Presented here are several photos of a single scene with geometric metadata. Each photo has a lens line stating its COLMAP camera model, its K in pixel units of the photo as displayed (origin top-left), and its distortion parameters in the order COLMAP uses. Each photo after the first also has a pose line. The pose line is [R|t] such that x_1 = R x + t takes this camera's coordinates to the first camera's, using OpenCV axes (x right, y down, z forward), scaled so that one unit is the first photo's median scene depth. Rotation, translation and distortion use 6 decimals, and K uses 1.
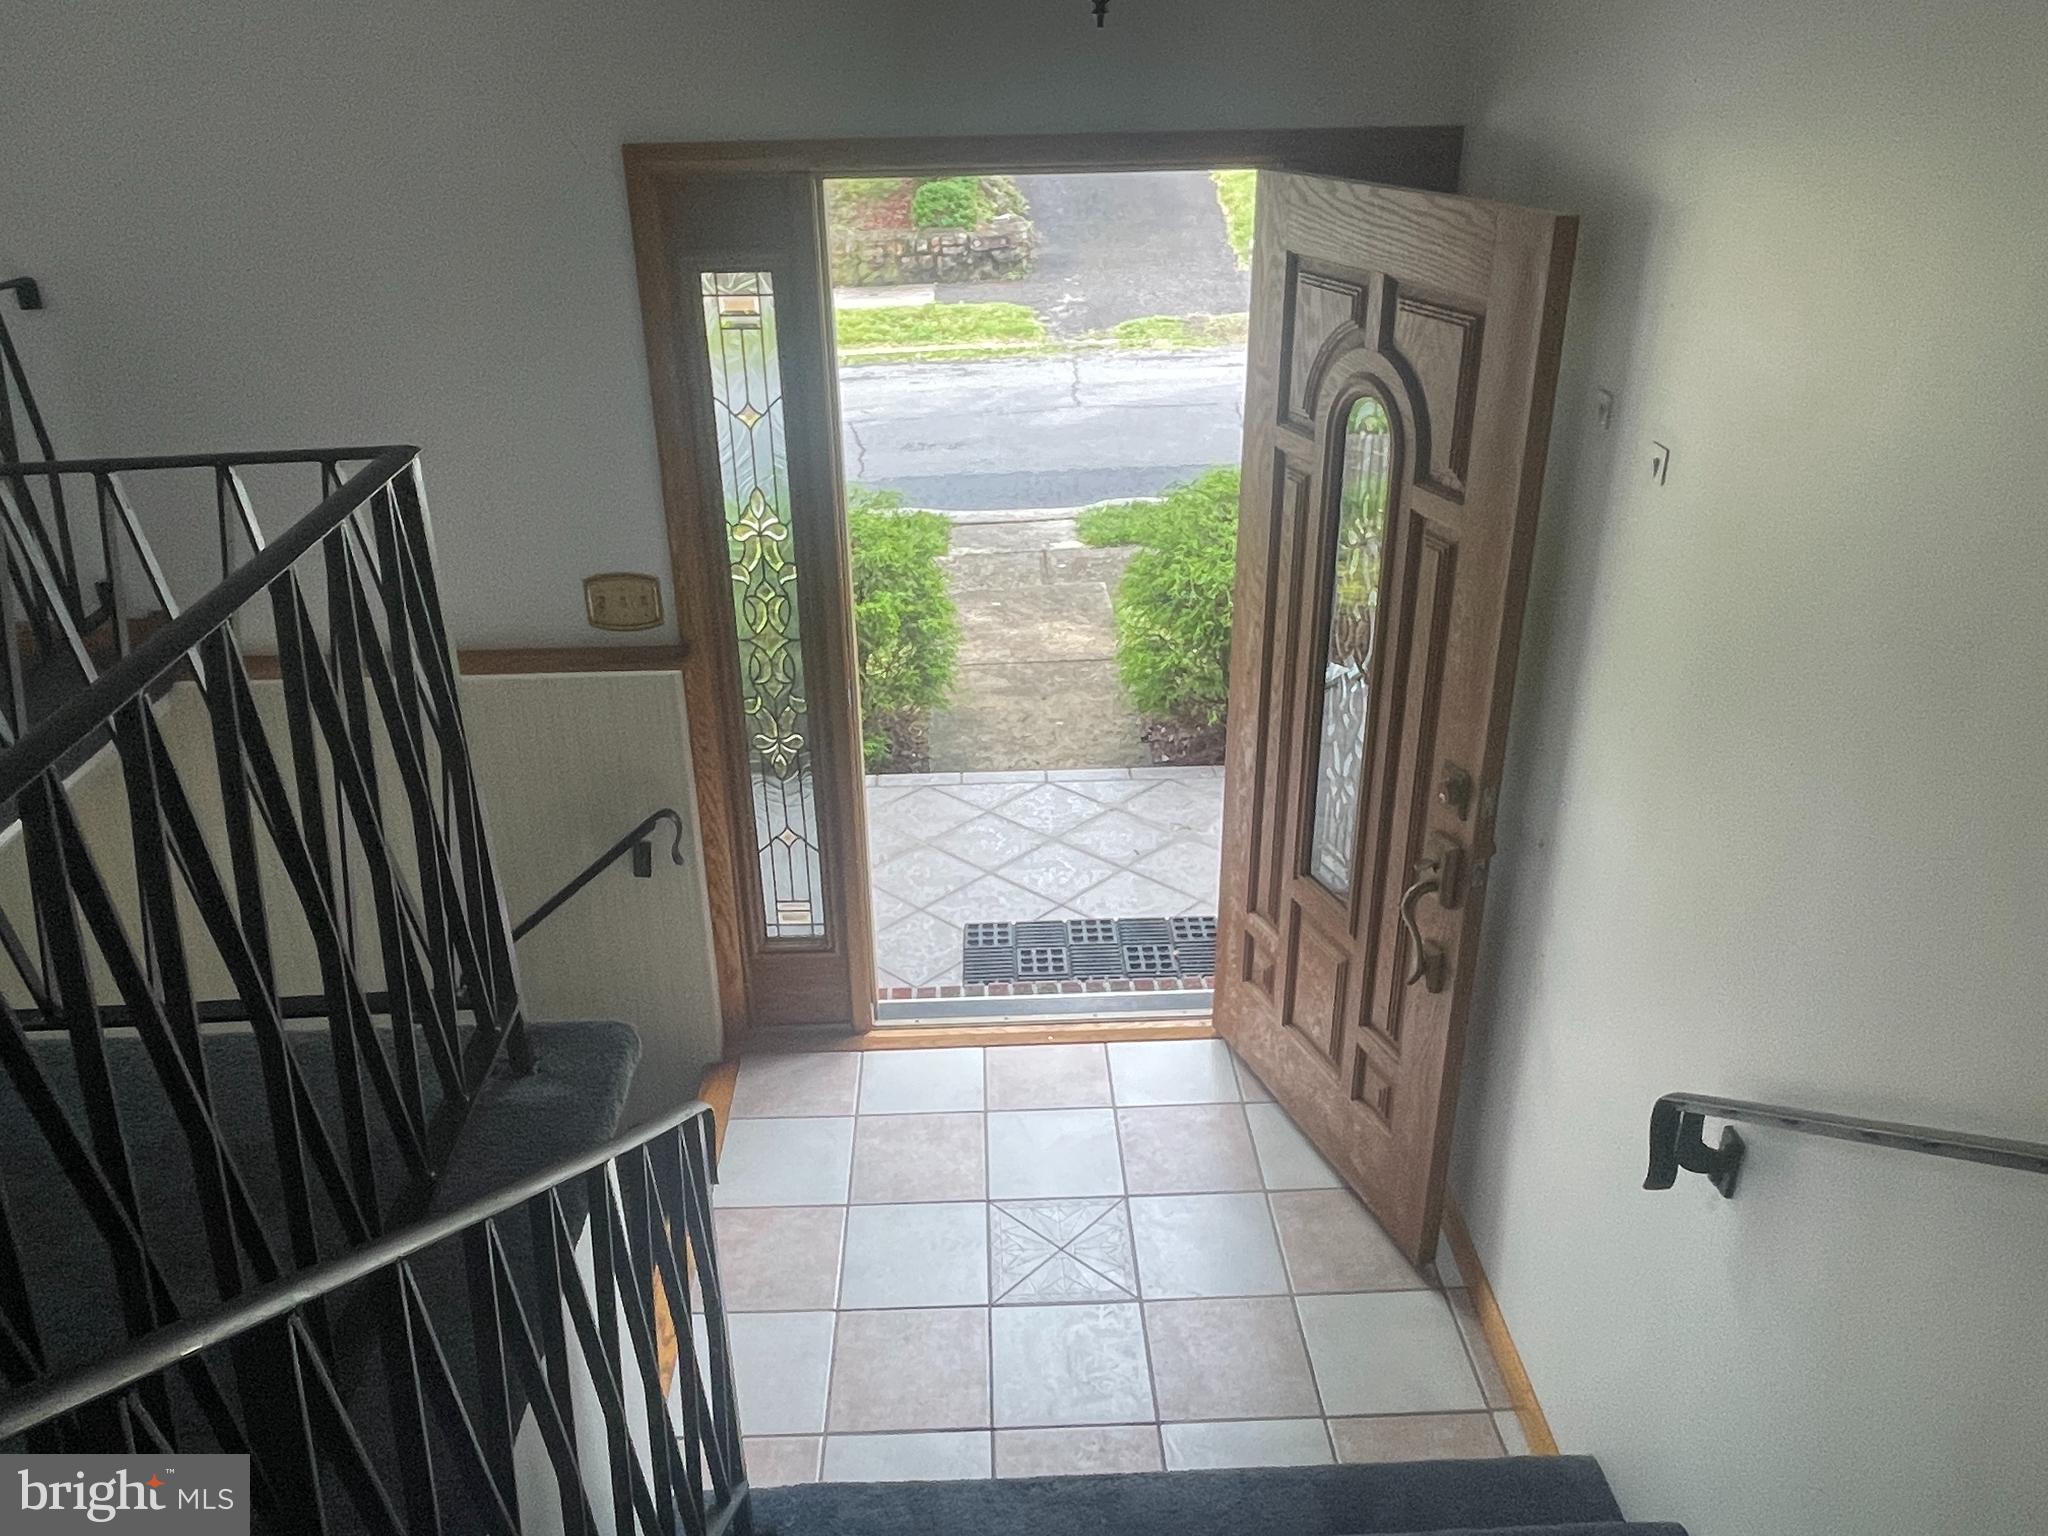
lens RADIAL K [[1504.9, 0, 1024.0], [0, 1504.9, 768.0], [0, 0, 1]] dist [0.072704, 0.000027]
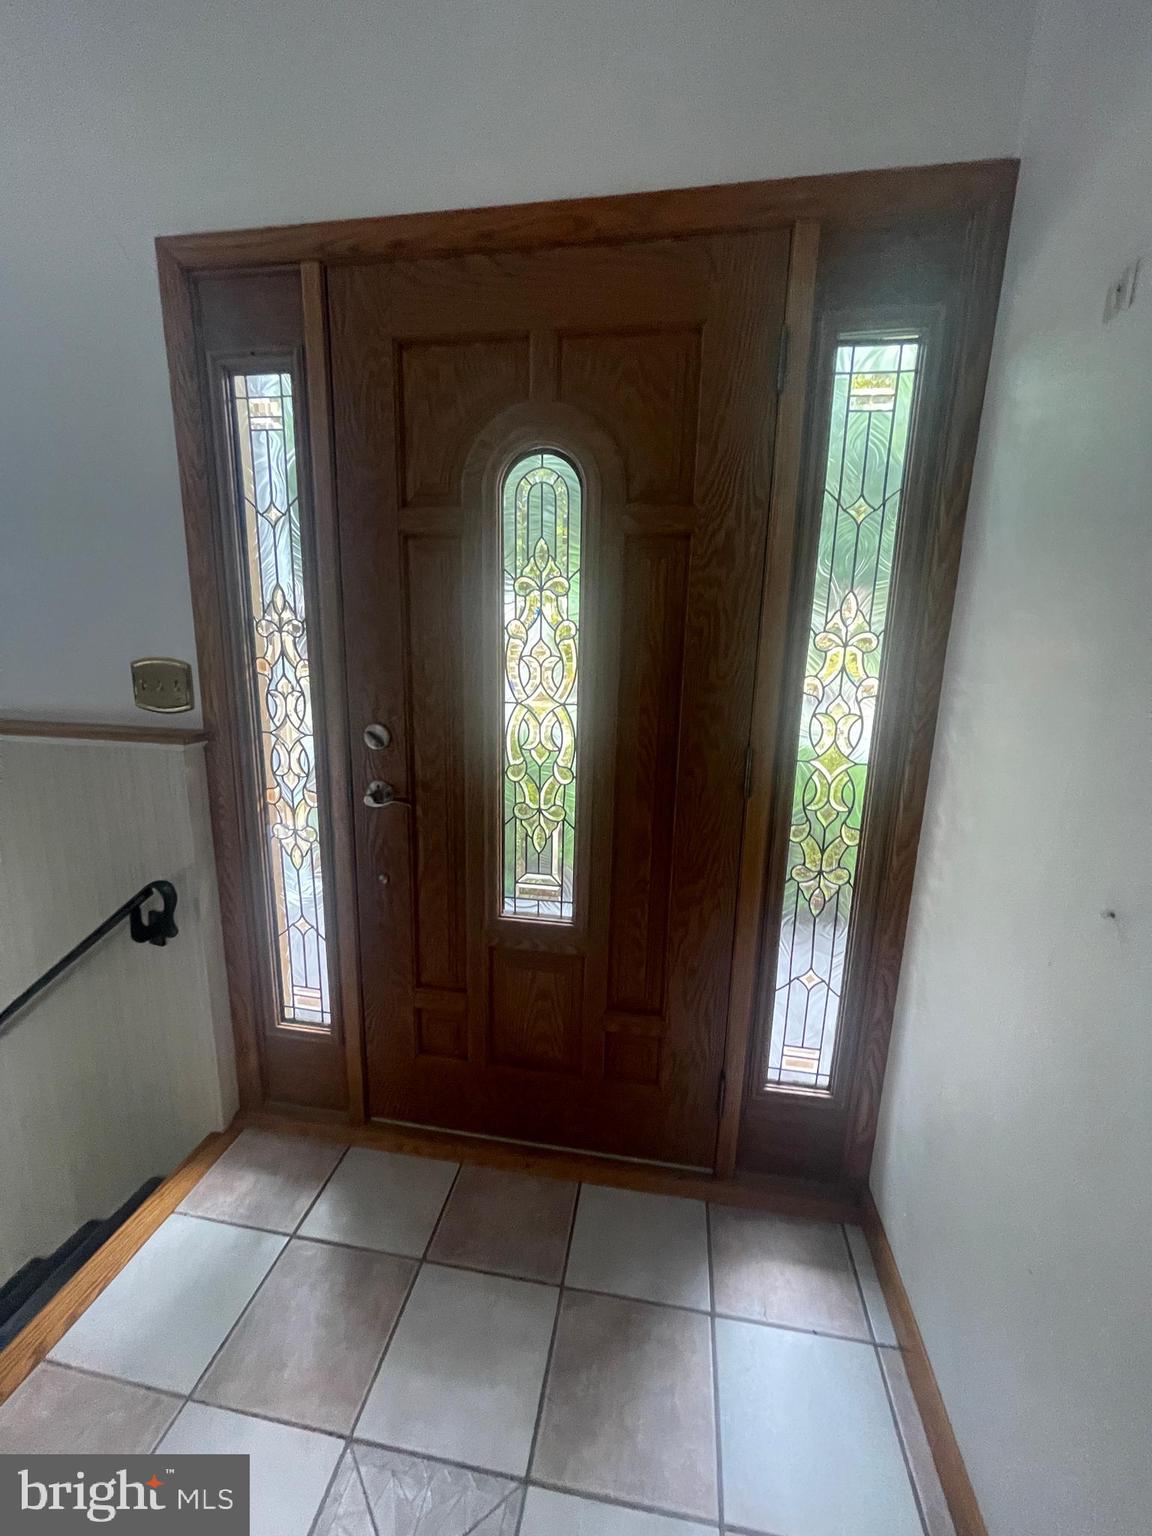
lens RADIAL K [[618.5, 0, 576.0], [0, 618.5, 768.0], [0, 0, 1]] dist [0.003223, -0.000397]
pose [[0.978880, 0.075973, -0.189795, 0.123072], [-0.119576, 0.965786, -0.230127, 0.017103], [0.165818, 0.247962, 0.954473, 0.637948]]
